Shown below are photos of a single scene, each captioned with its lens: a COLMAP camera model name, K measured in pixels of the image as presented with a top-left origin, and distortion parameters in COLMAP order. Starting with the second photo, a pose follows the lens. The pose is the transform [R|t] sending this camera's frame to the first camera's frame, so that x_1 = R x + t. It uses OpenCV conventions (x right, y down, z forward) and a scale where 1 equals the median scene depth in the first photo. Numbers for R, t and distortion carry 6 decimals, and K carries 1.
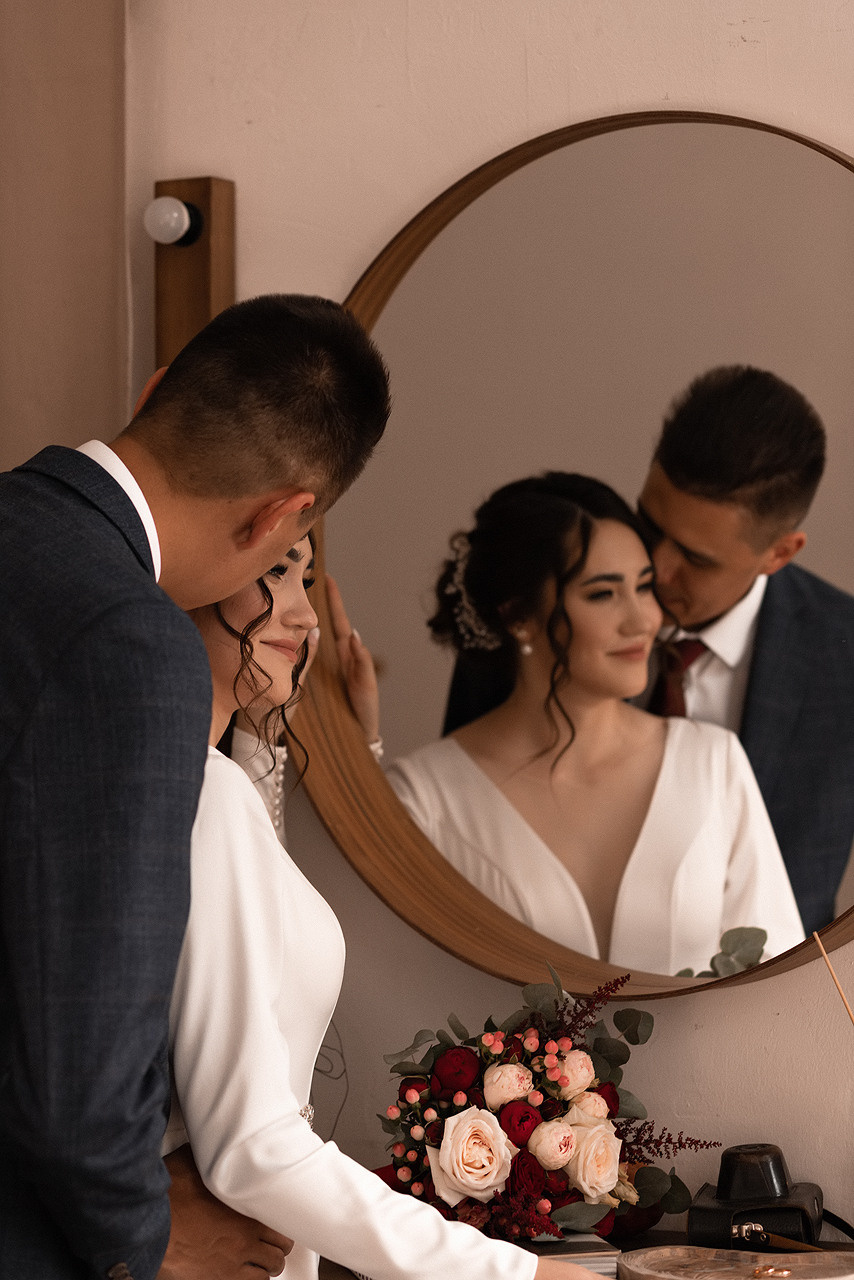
lens RADIAL K [[3272.2, 0, 425.6], [0, 3272.2, 634.5], [0, 0, 1]] dist [0.128979, 0.000000]
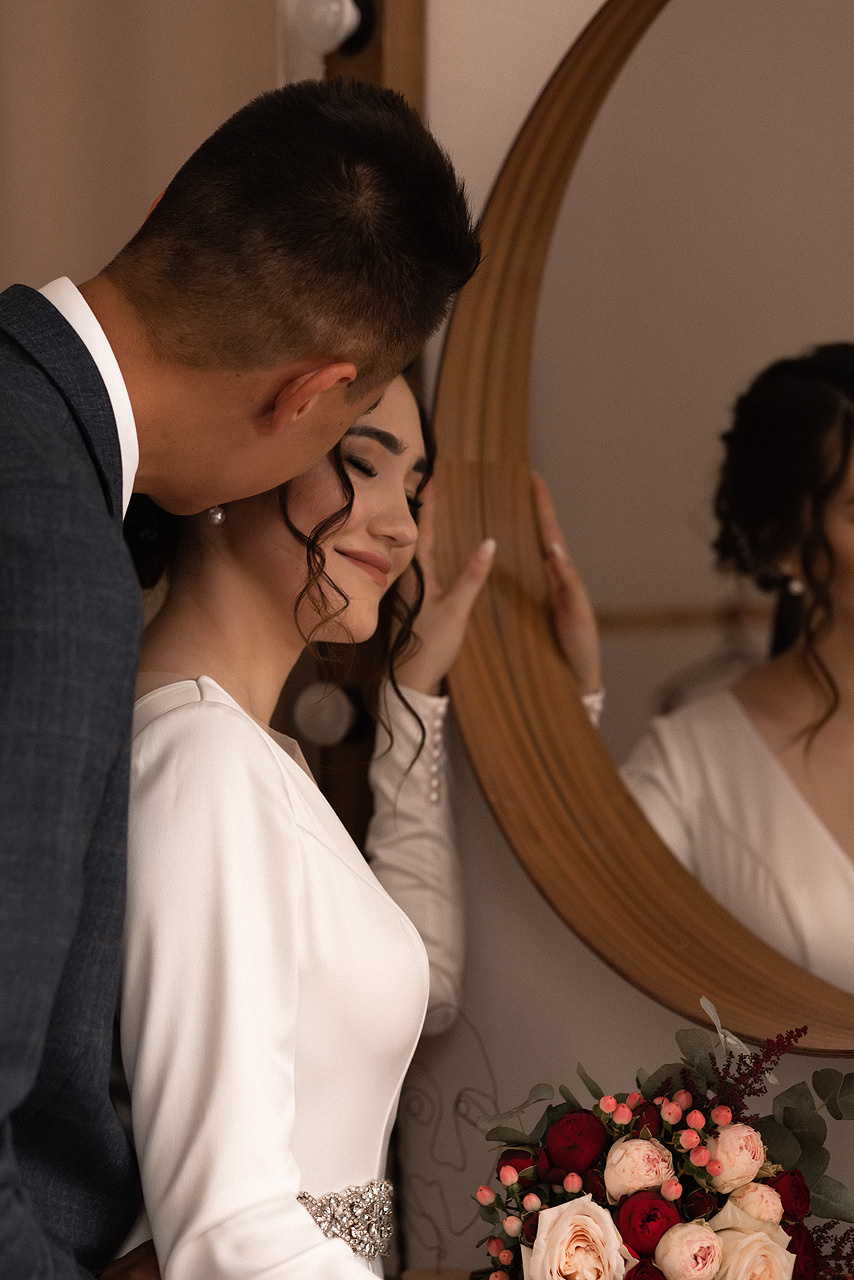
lens RADIAL K [[3272.2, 0, 428.1], [0, 3272.2, 647.6], [0, 0, 1]] dist [0.128979, 0.000000]
pose [[0.964958, 0.018827, -0.261729, 0.167752], [-0.014531, 0.999726, 0.018342, 0.009894], [0.262002, -0.013896, 0.964967, 0.289755]]
